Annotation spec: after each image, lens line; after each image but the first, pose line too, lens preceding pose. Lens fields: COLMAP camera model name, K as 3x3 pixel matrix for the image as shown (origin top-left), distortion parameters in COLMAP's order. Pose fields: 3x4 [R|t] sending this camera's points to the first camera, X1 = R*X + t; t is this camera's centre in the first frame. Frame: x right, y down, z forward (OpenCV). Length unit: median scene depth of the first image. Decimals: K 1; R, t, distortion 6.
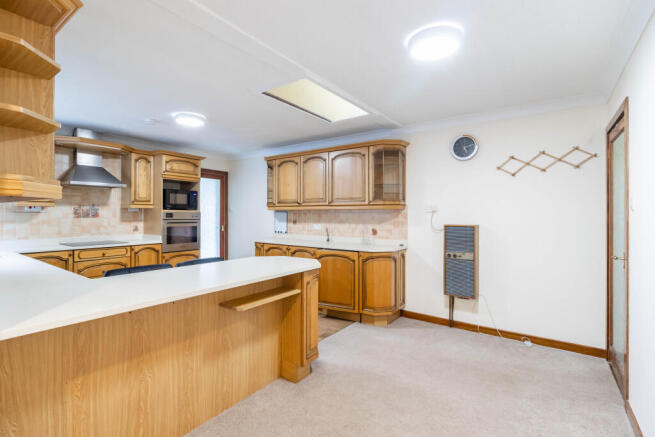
lens RADIAL K [[308.1, 0, 327.7], [0, 308.1, 215.2], [0, 0, 1]] dist [0.003980, 0.000127]
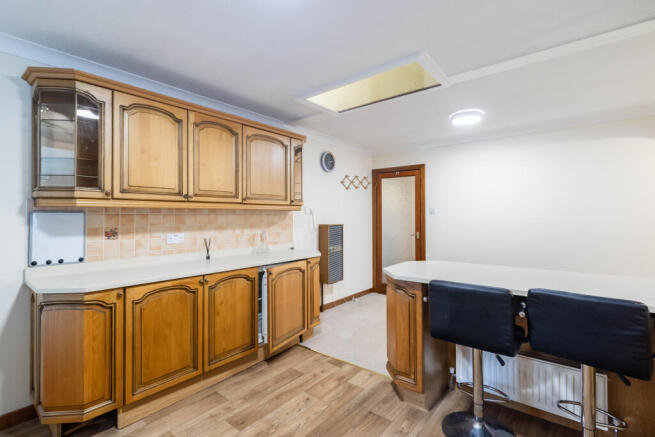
lens RADIAL K [[308.1, 0, 328.9], [0, 308.1, 214.0], [0, 0, 1]] dist [0.003980, 0.000127]
pose [[0.061716, 0.003412, 0.998088, -0.572878], [0.008178, 0.999959, -0.003924, -0.003443], [-0.998060, 0.008405, 0.061685, 0.663729]]
